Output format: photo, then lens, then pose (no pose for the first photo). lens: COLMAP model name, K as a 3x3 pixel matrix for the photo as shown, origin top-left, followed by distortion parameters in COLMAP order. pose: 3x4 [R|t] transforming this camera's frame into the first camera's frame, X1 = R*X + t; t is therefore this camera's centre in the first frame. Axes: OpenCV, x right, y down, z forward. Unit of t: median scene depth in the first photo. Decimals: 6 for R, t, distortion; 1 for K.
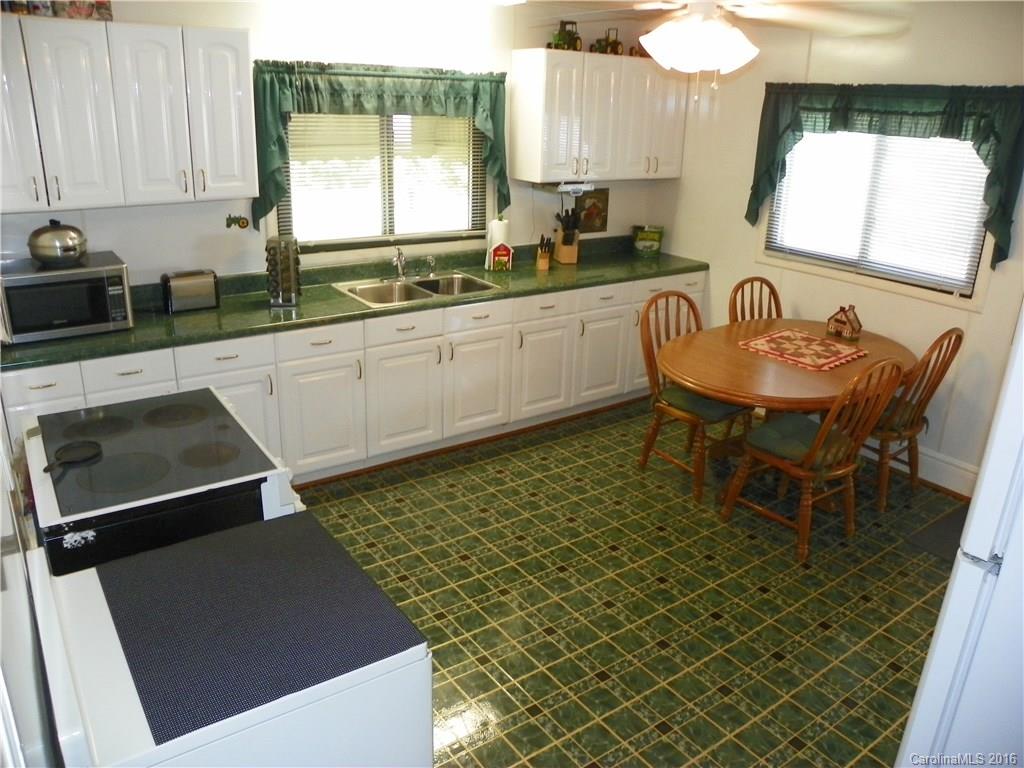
lens RADIAL K [[778.5, 0, 512.0], [0, 778.5, 384.0], [0, 0, 1]] dist [-0.125366, 0.068362]
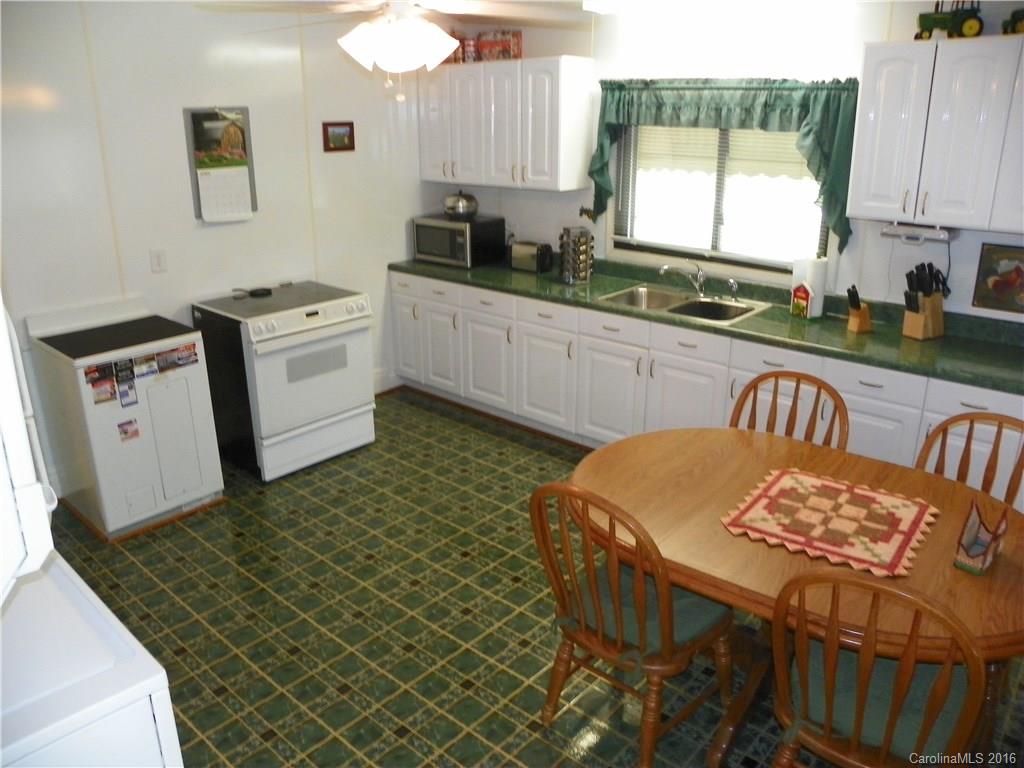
lens RADIAL K [[778.5, 0, 512.0], [0, 778.5, 384.0], [0, 0, 1]] dist [-0.125366, 0.068362]
pose [[0.220895, 0.293964, -0.929941, 0.817872], [-0.325534, 0.921036, 0.213823, -0.179874], [0.919366, 0.255495, 0.299147, 0.572174]]
